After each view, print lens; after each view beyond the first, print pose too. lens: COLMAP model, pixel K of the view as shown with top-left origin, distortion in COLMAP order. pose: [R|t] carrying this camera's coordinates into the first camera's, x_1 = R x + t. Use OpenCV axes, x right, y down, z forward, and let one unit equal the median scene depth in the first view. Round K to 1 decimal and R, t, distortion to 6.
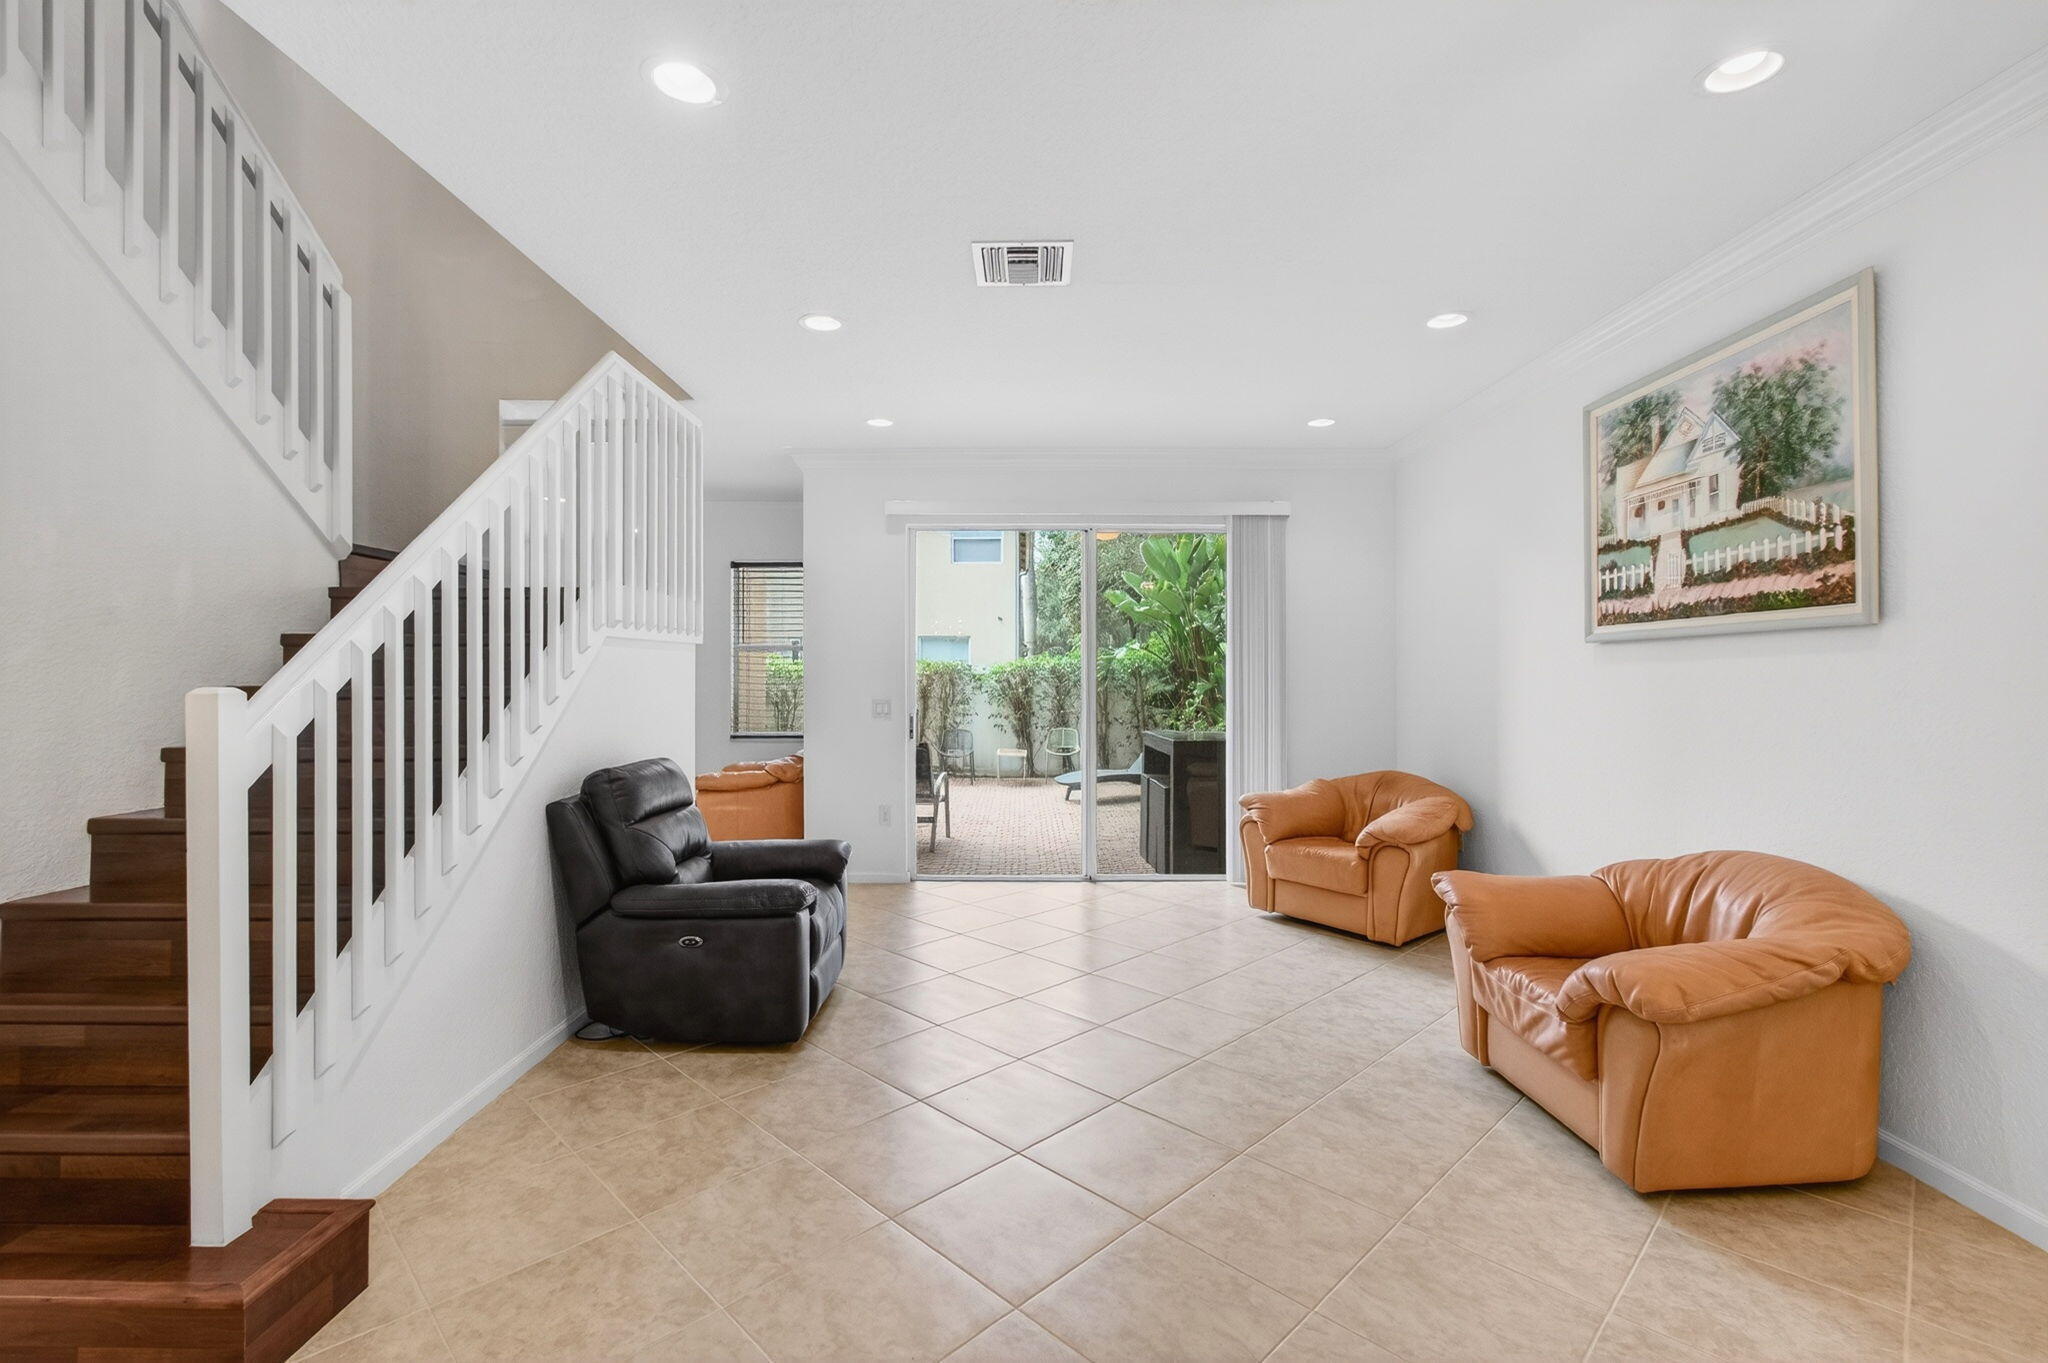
lens RADIAL K [[907.6, 0, 1016.6], [0, 907.6, 678.7], [0, 0, 1]] dist [-0.000951, 0.002849]
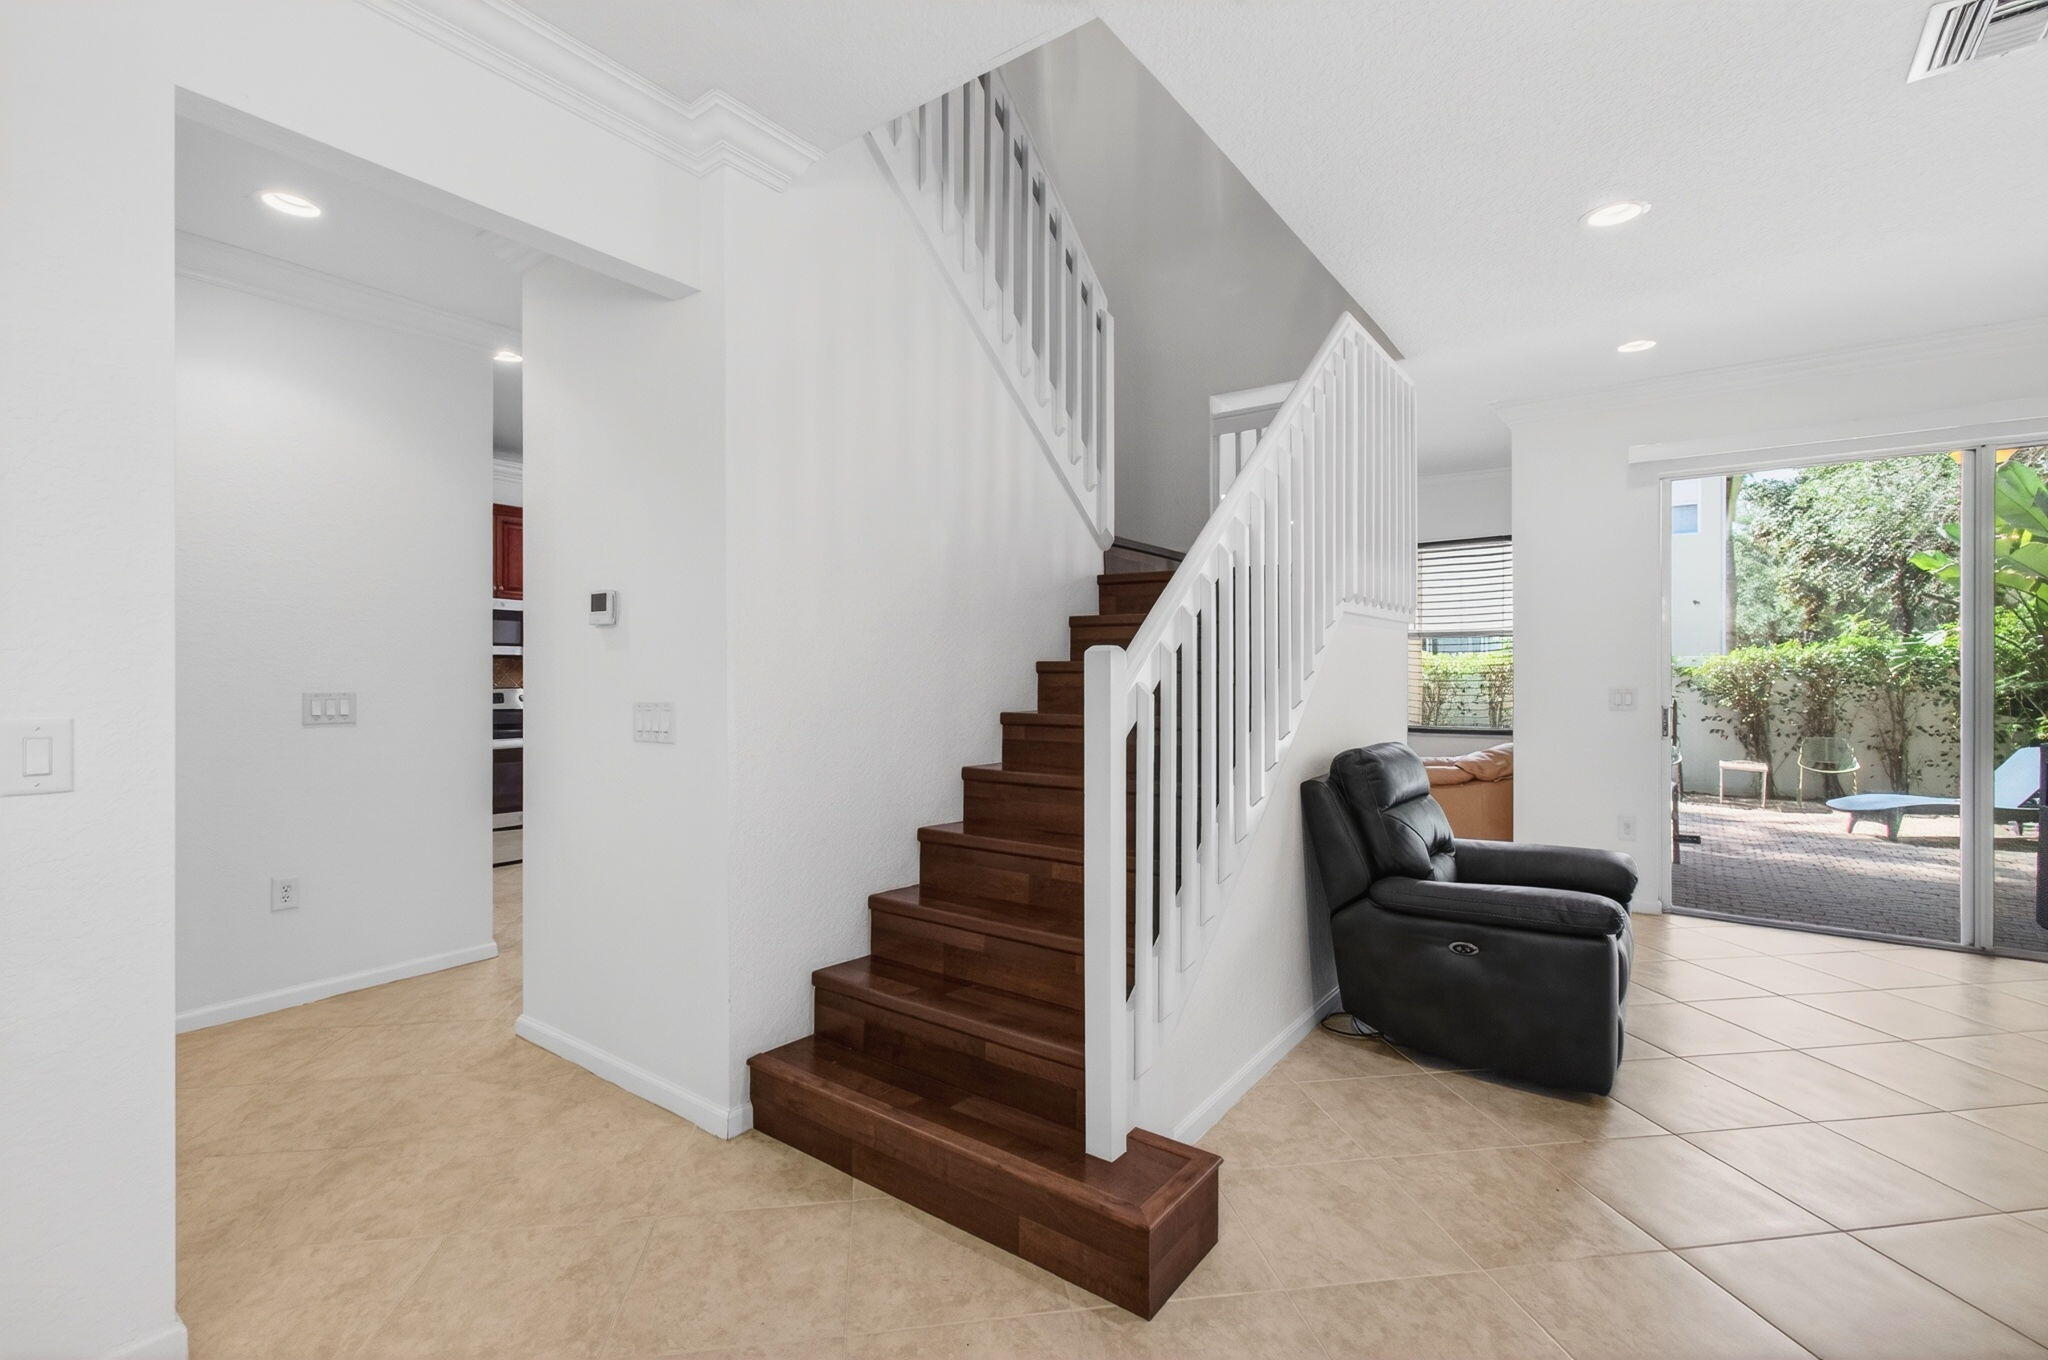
lens RADIAL K [[907.6, 0, 1028.1], [0, 907.6, 677.0], [0, 0, 1]] dist [-0.000951, 0.002849]
pose [[0.811773, 0.000641, -0.583973, -0.185400], [-0.001421, 0.999999, -0.000878, 0.026481], [0.583972, 0.001542, 0.811772, 0.036563]]
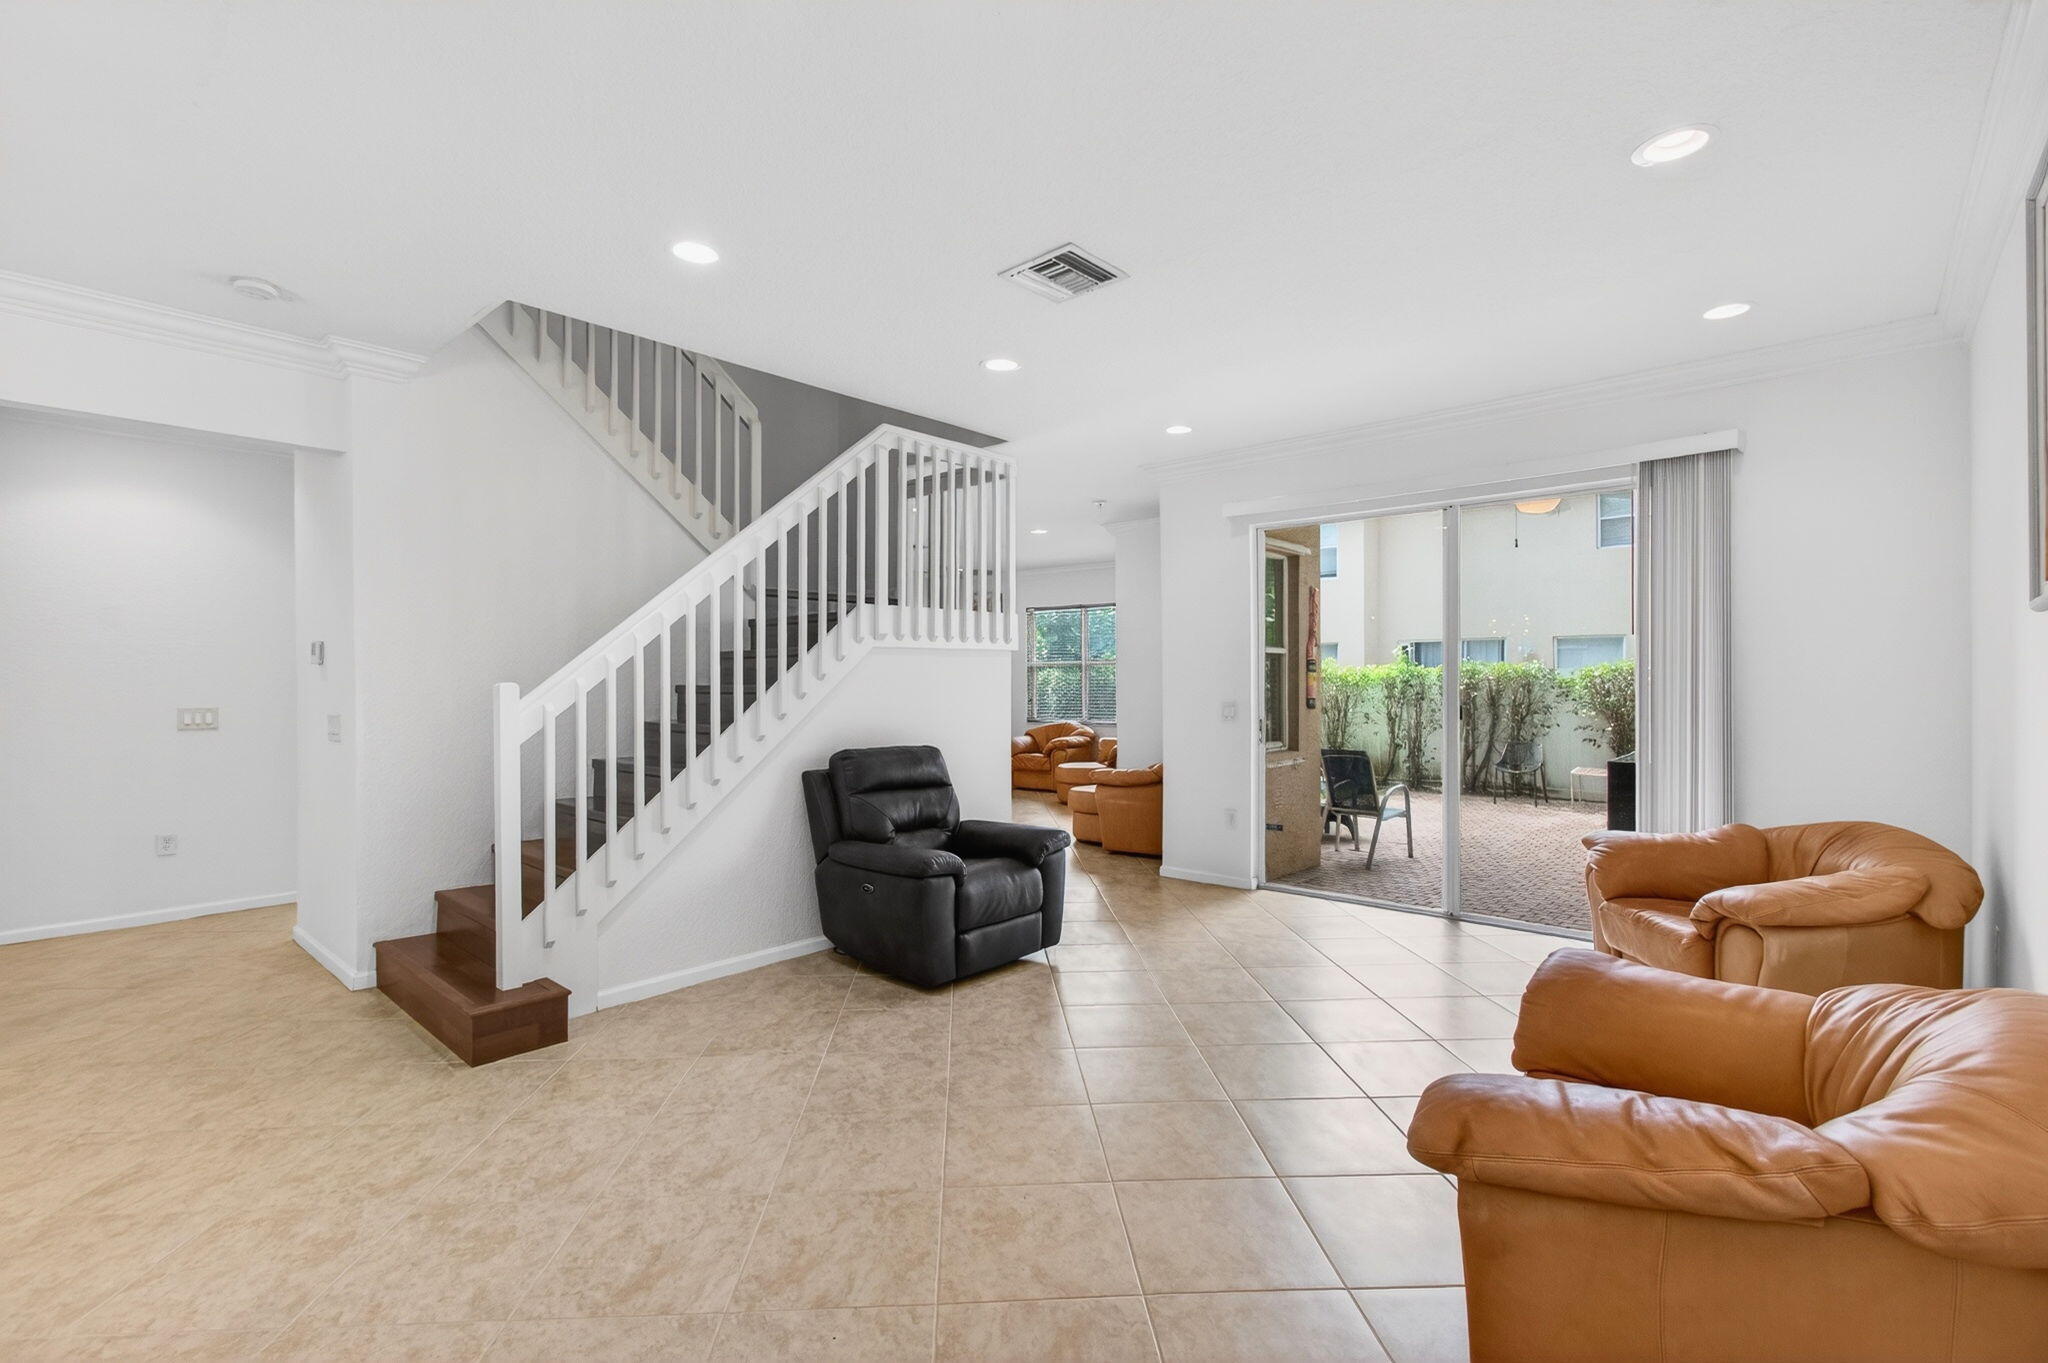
lens RADIAL K [[907.6, 0, 1024.1], [0, 907.6, 694.5], [0, 0, 1]] dist [-0.000951, 0.002849]
pose [[0.753196, 0.006465, -0.657764, 0.627880], [-0.000032, 0.999952, 0.009791, 0.006875], [0.657796, -0.007354, 0.753160, 0.185824]]
